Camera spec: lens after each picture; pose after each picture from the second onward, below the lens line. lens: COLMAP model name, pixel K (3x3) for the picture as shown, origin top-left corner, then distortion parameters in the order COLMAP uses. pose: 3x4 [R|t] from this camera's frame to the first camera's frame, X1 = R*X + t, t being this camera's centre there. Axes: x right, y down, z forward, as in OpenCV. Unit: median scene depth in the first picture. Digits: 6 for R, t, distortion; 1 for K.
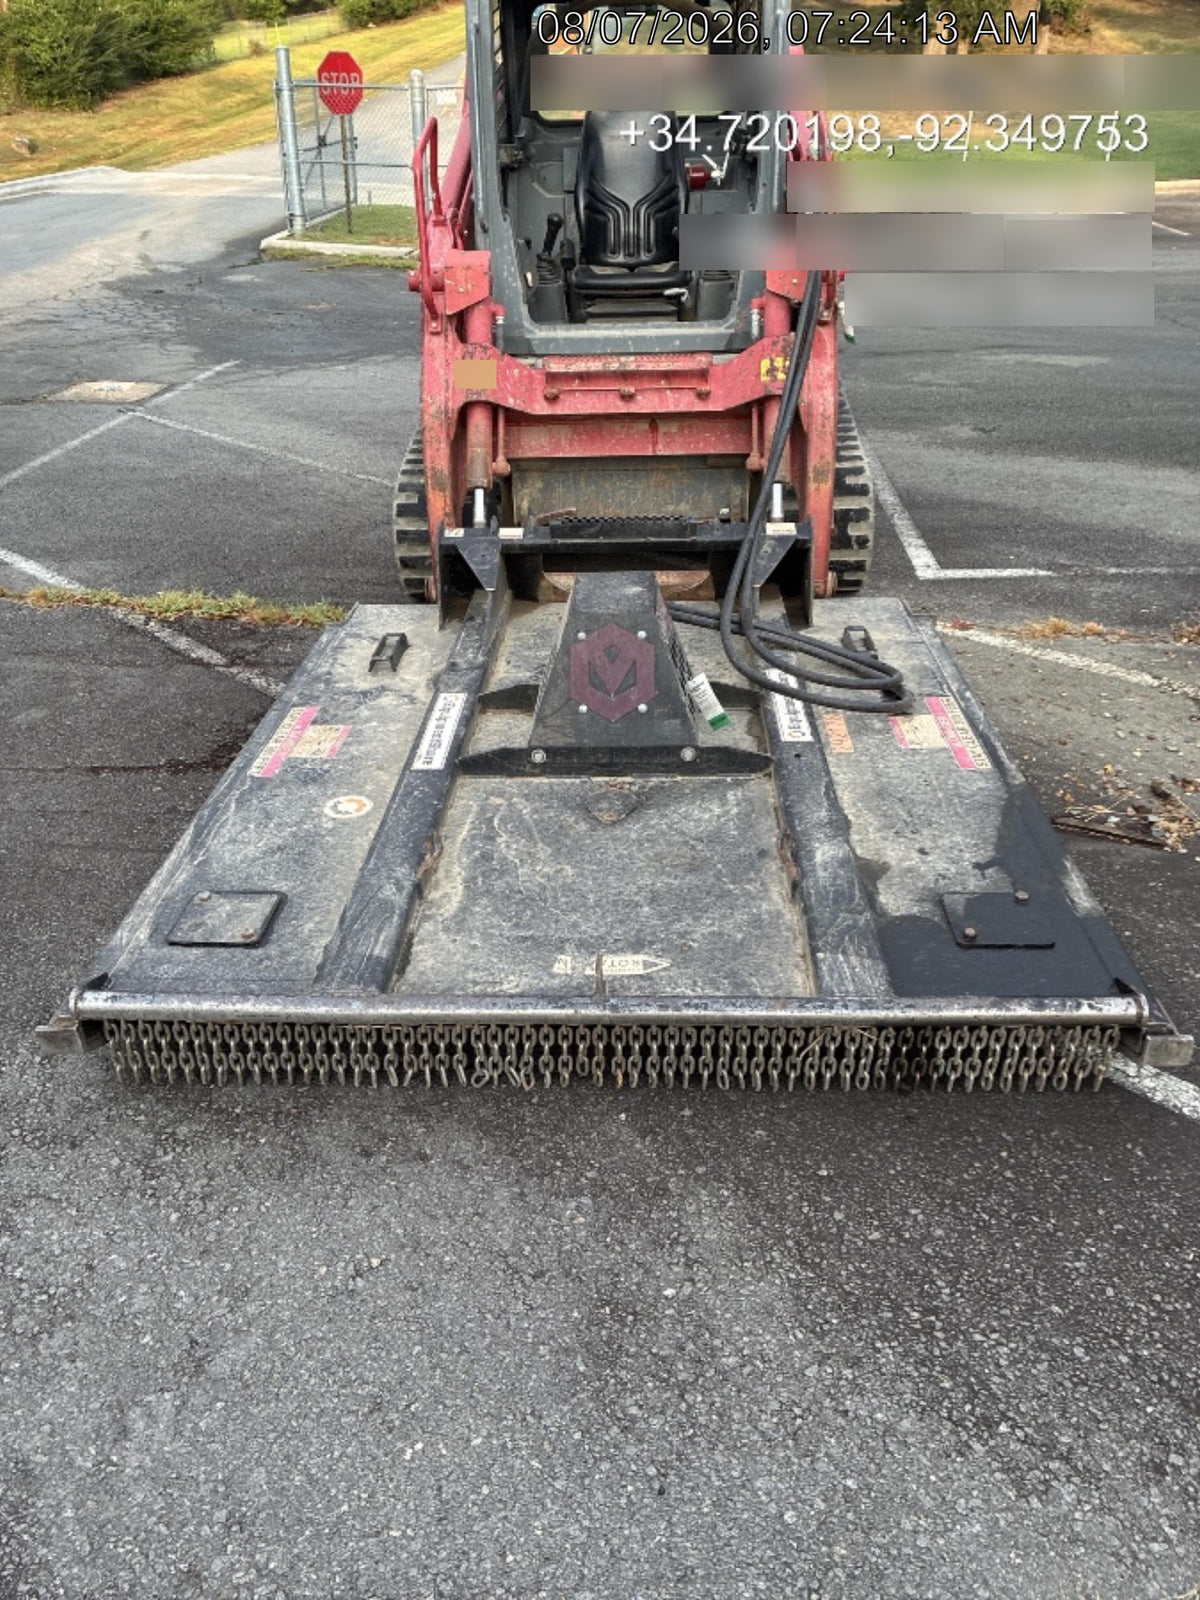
lens RADIAL K [[1167.3, 0, 630.6], [0, 1167.3, 804.6], [0, 0, 1]] dist [0.035612, -0.054636]
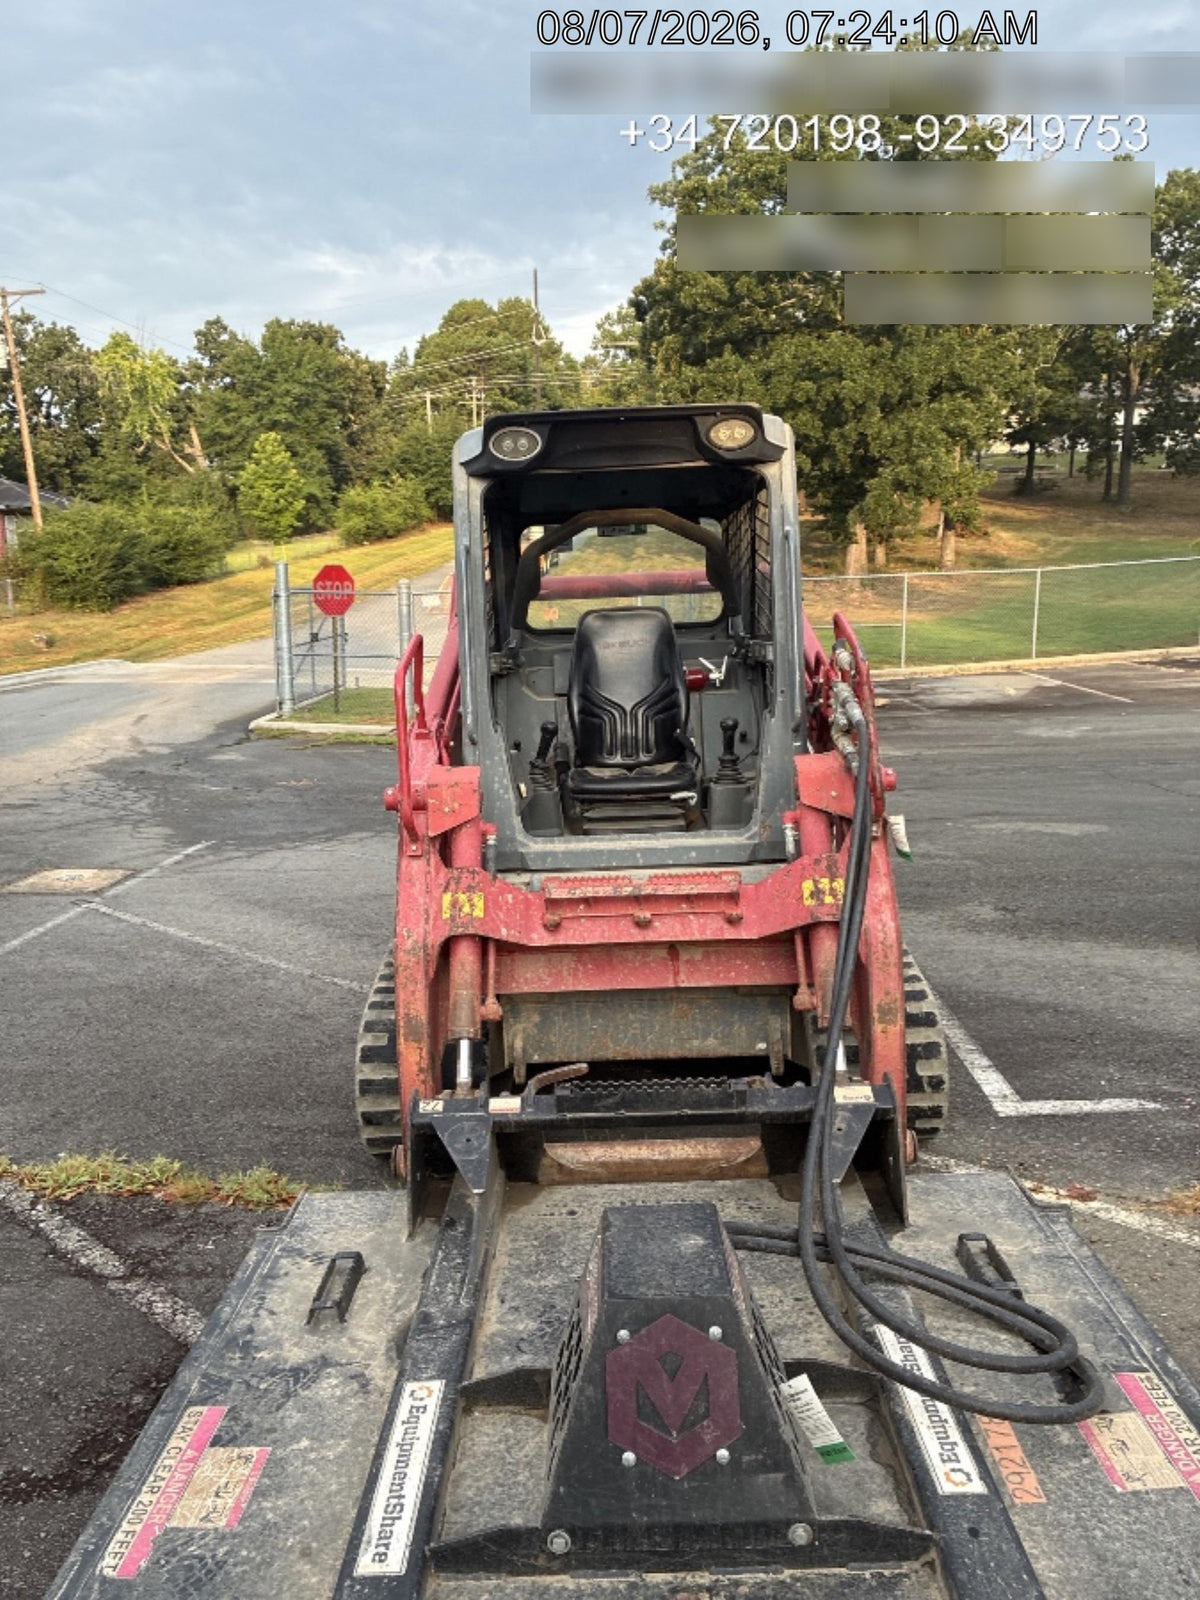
lens RADIAL K [[1097.2, 0, 626.1], [0, 1097.2, 804.1], [0, 0, 1]] dist [0.007561, -0.000485]
pose [[0.998986, -0.025905, 0.036834, -0.038869], [0.036937, 0.939256, -0.341223, -0.150681], [-0.025757, 0.342237, 0.939261, 0.218792]]
